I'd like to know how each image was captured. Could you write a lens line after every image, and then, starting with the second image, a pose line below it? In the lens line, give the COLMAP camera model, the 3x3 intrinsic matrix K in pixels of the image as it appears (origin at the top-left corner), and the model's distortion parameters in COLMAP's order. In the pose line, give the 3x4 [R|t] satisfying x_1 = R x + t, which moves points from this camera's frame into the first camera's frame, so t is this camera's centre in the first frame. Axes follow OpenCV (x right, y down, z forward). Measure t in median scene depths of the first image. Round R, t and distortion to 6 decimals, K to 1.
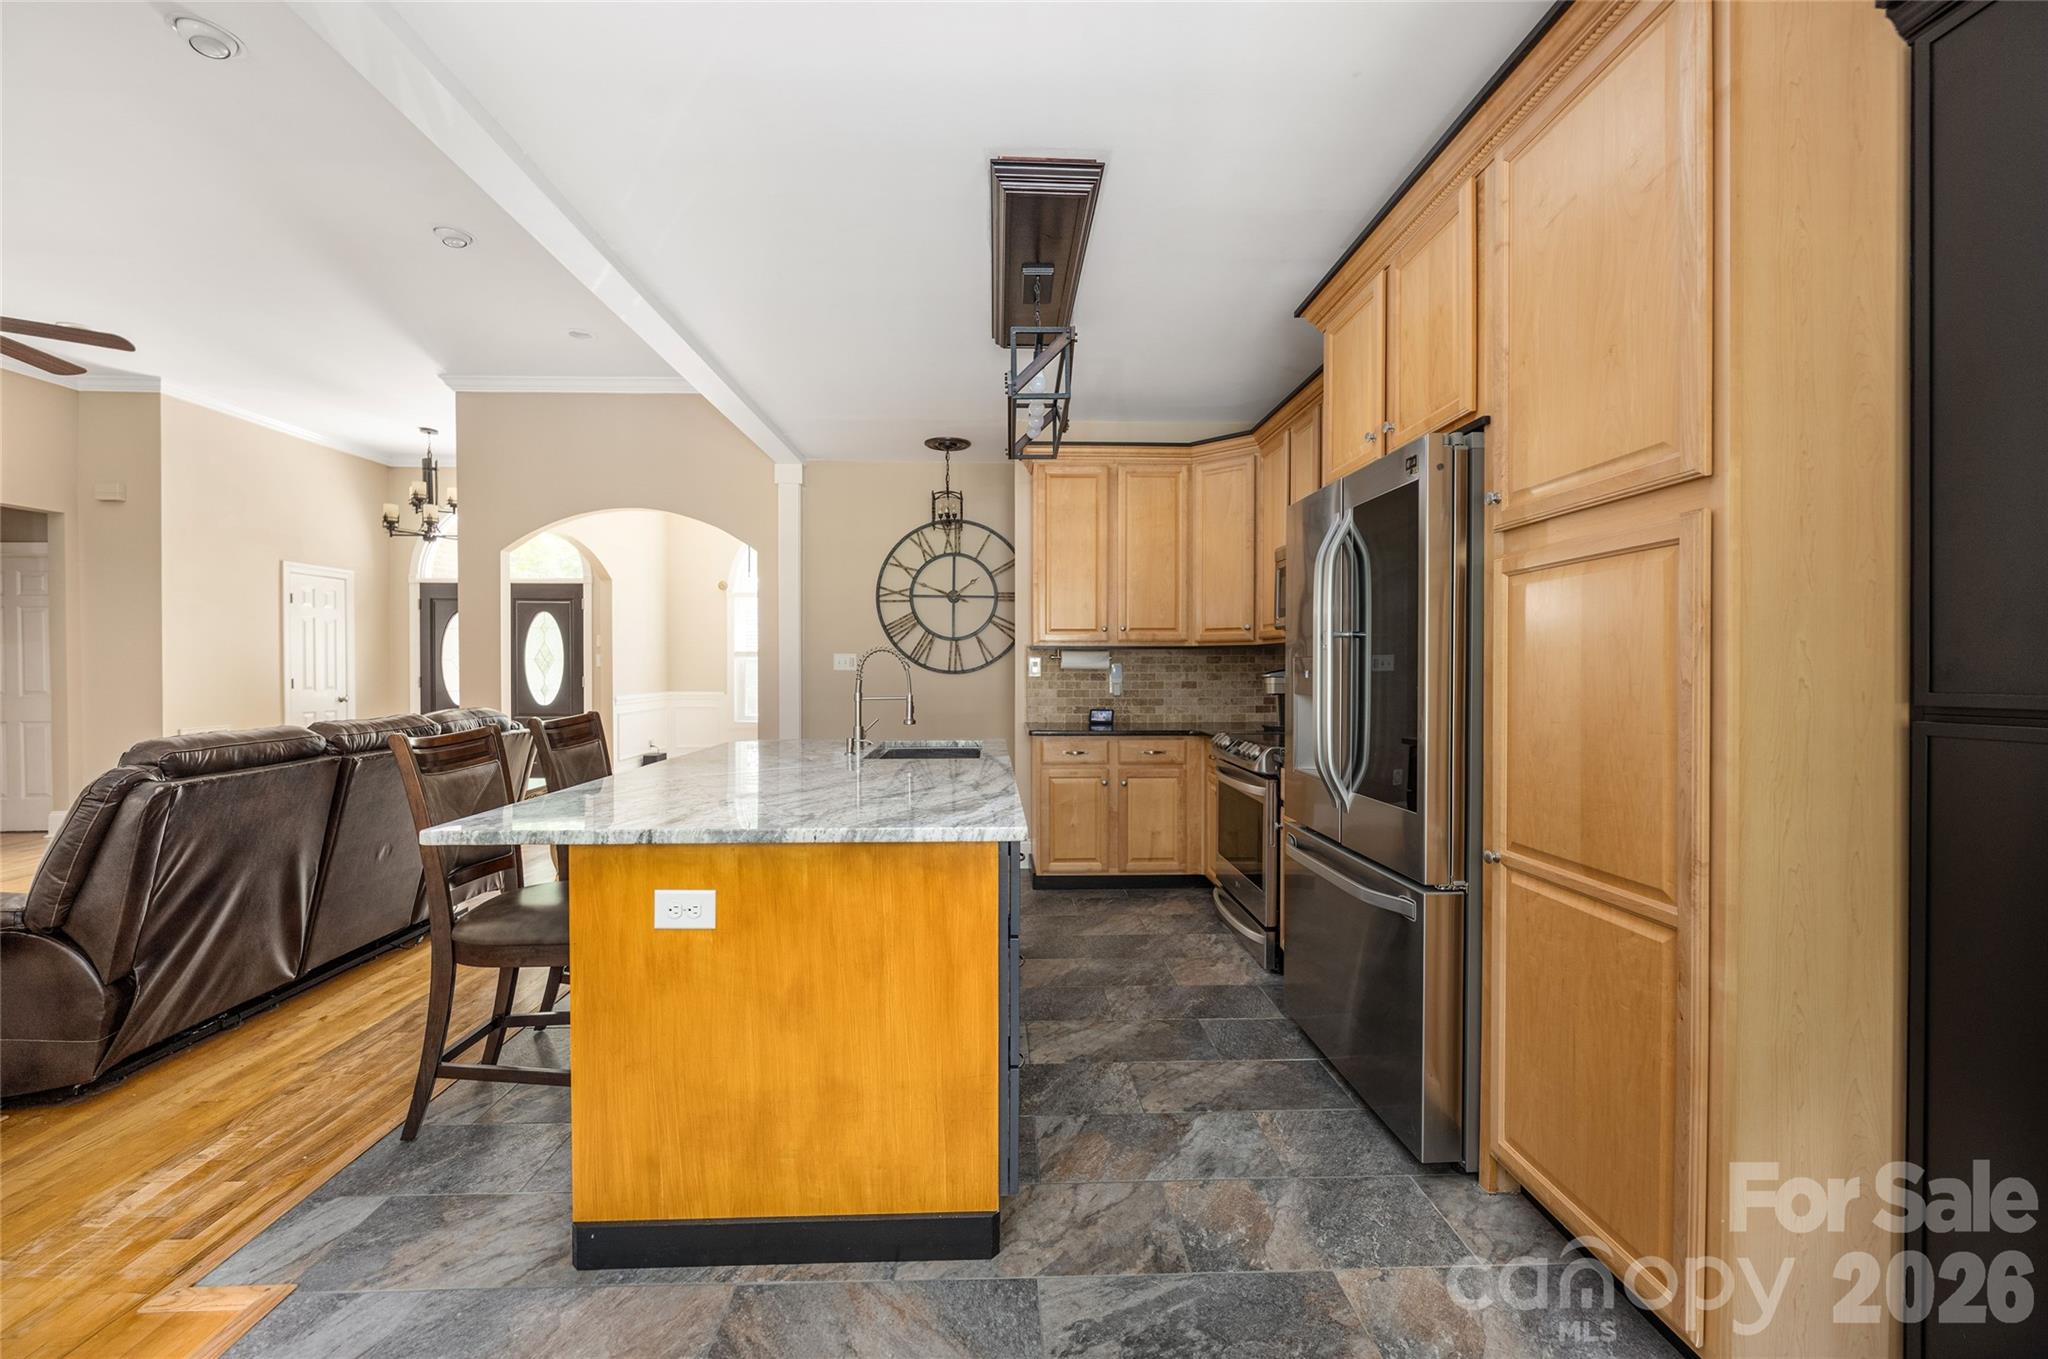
lens RADIAL K [[825.2, 0, 1013.5], [0, 825.2, 674.6], [0, 0, 1]] dist [-0.000313, -0.000044]
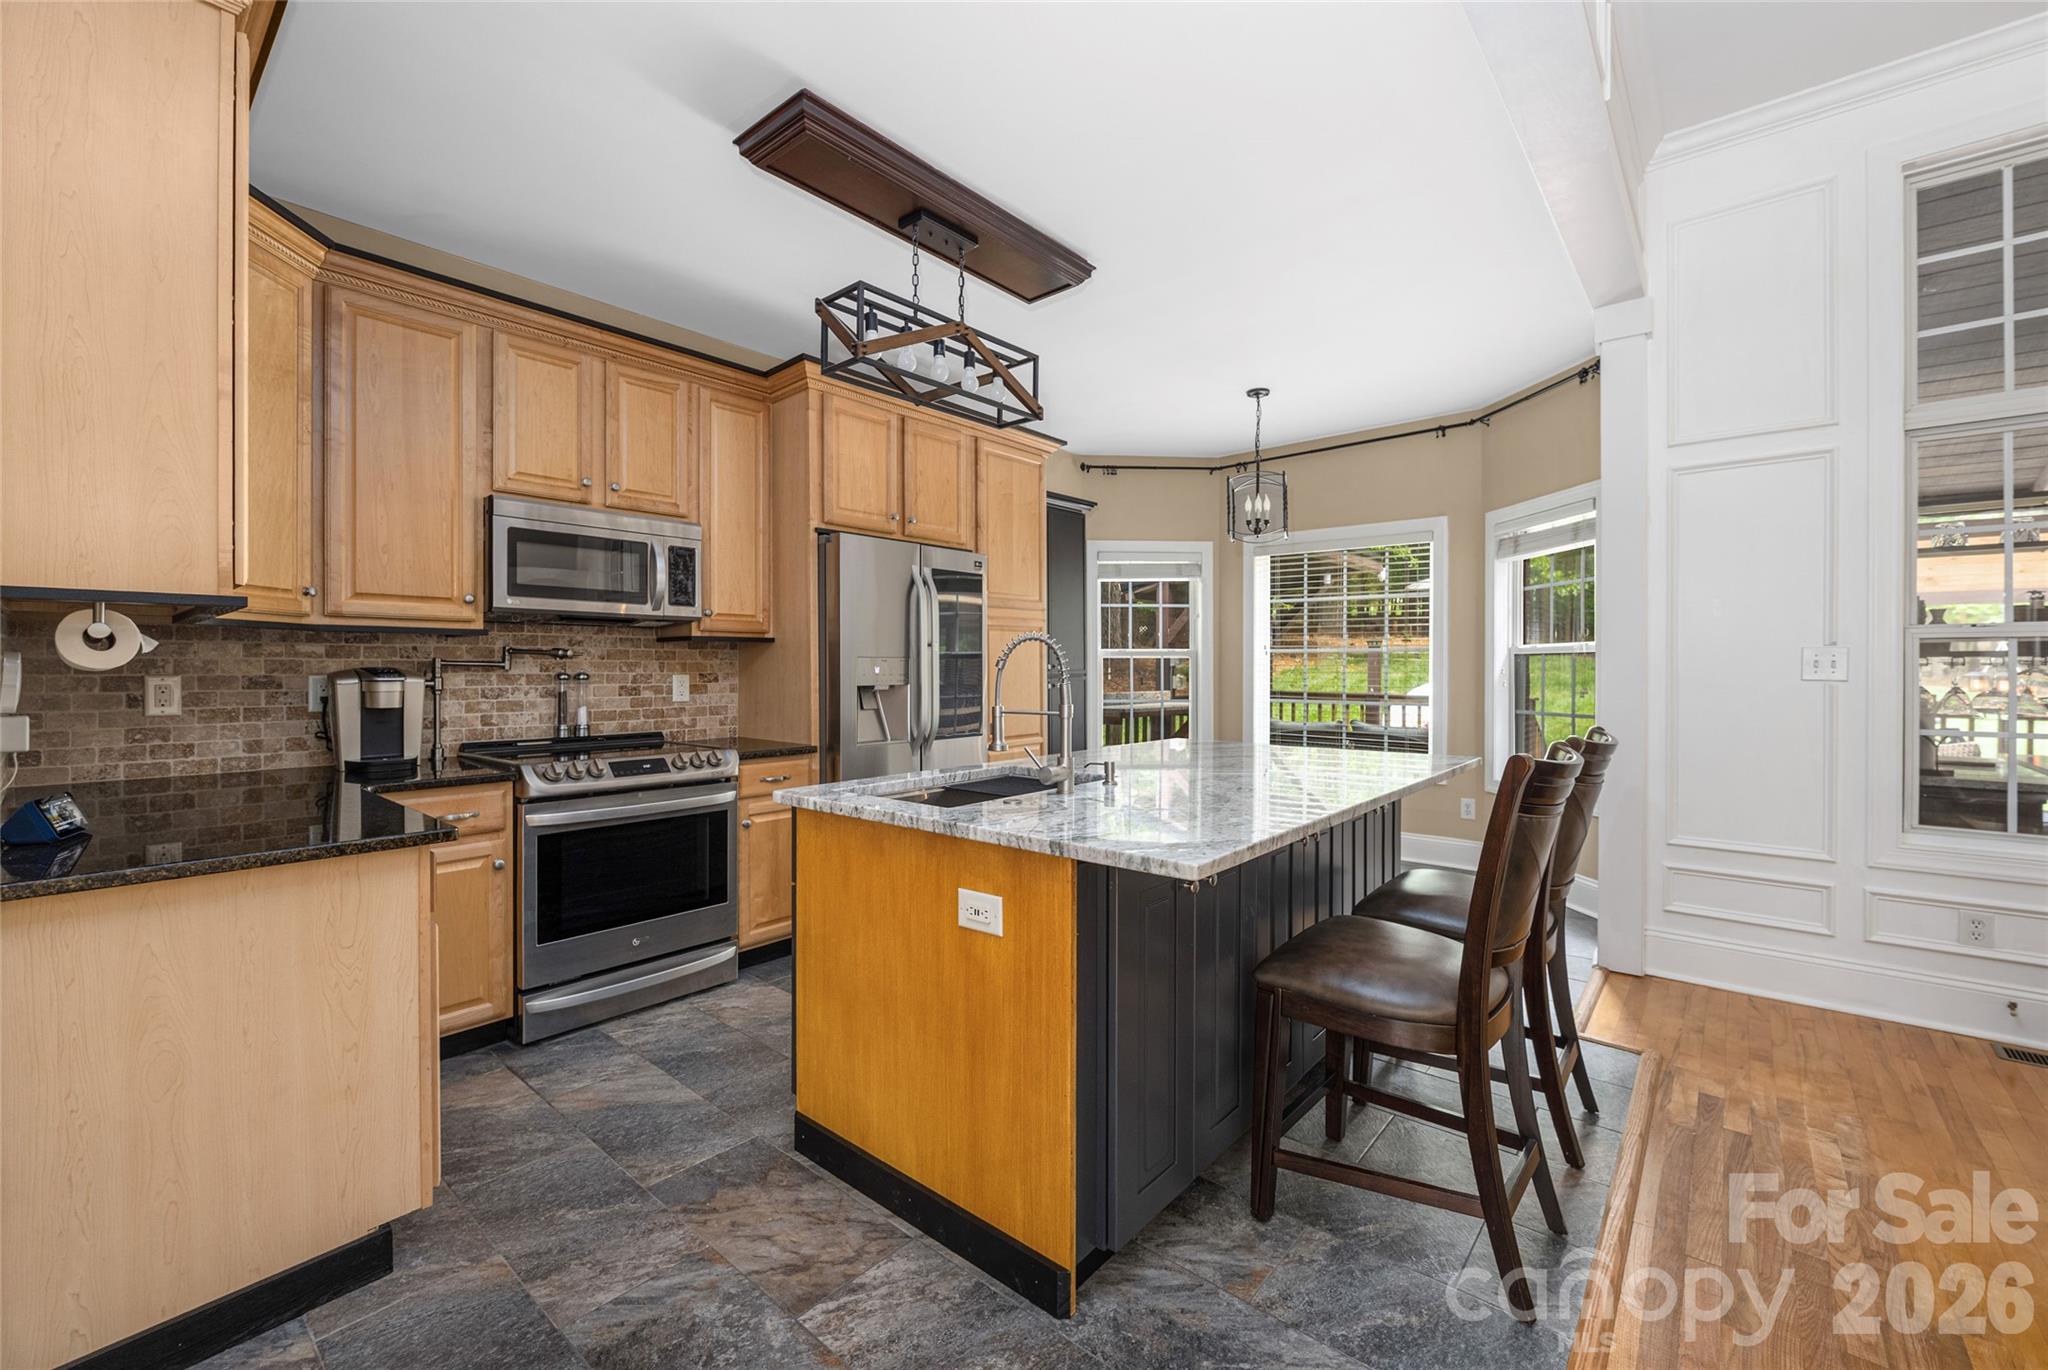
lens RADIAL K [[838.8, 0, 1018.9], [0, 838.8, 670.5], [0, 0, 1]] dist [-0.003679, -0.000232]
pose [[-0.740053, -0.003810, 0.672537, -0.326288], [0.006379, 0.999899, 0.012684, -0.007355], [-0.672518, 0.013678, -0.739954, 0.819587]]
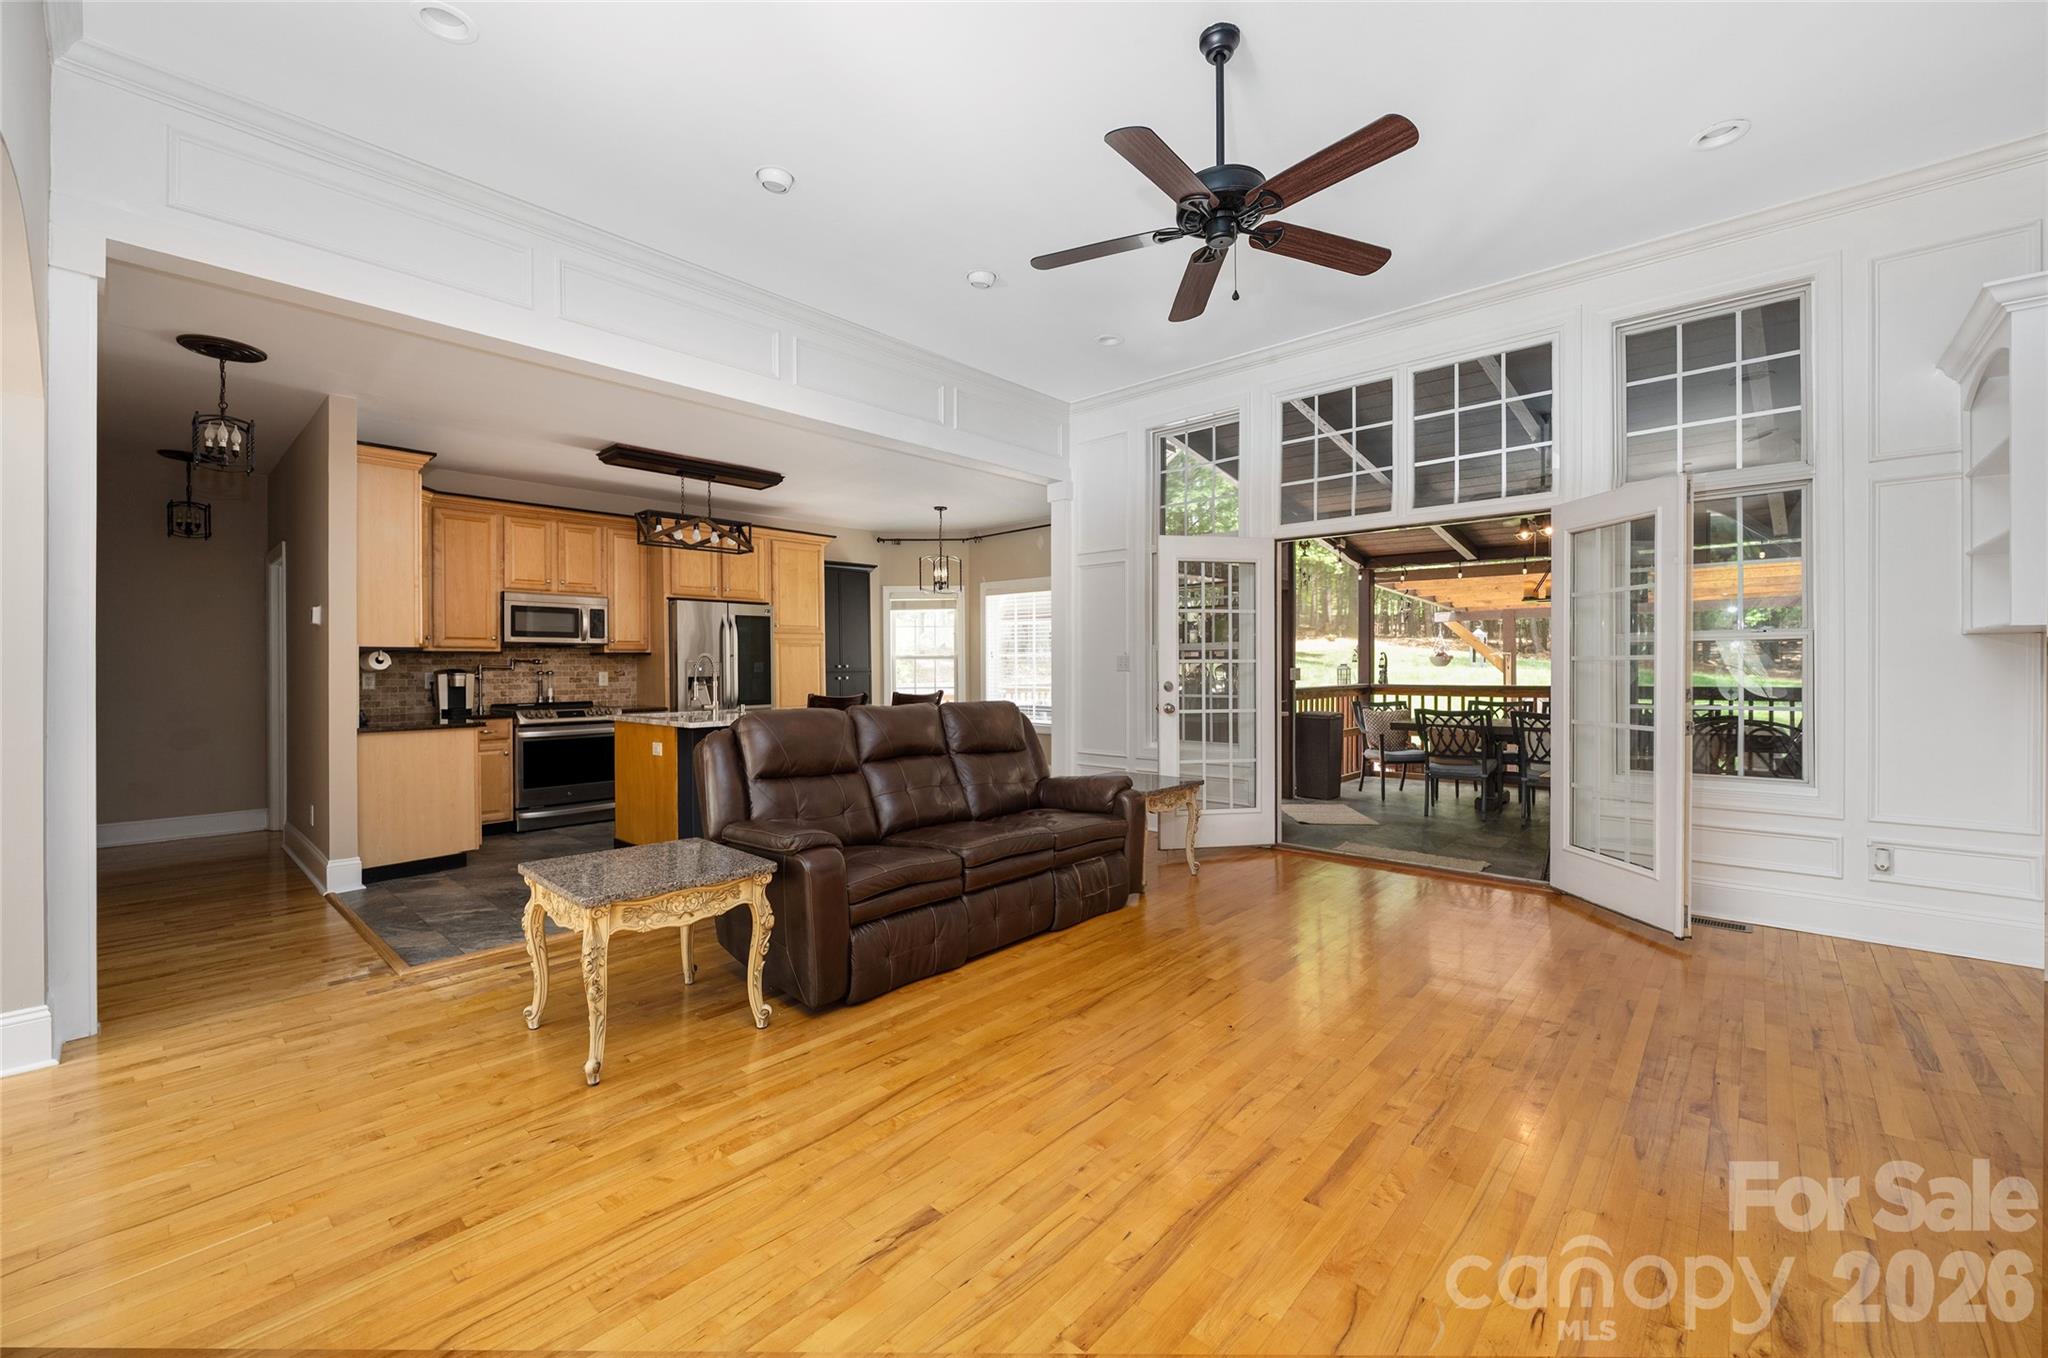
lens RADIAL K [[832.5, 0, 1017.7], [0, 832.5, 668.5], [0, 0, 1]] dist [-0.001875, -0.000280]
pose [[-0.715013, 0.002379, 0.699107, -0.984080], [0.013640, 0.999851, 0.010548, -0.007490], [-0.698978, 0.017078, -0.714939, 0.967014]]
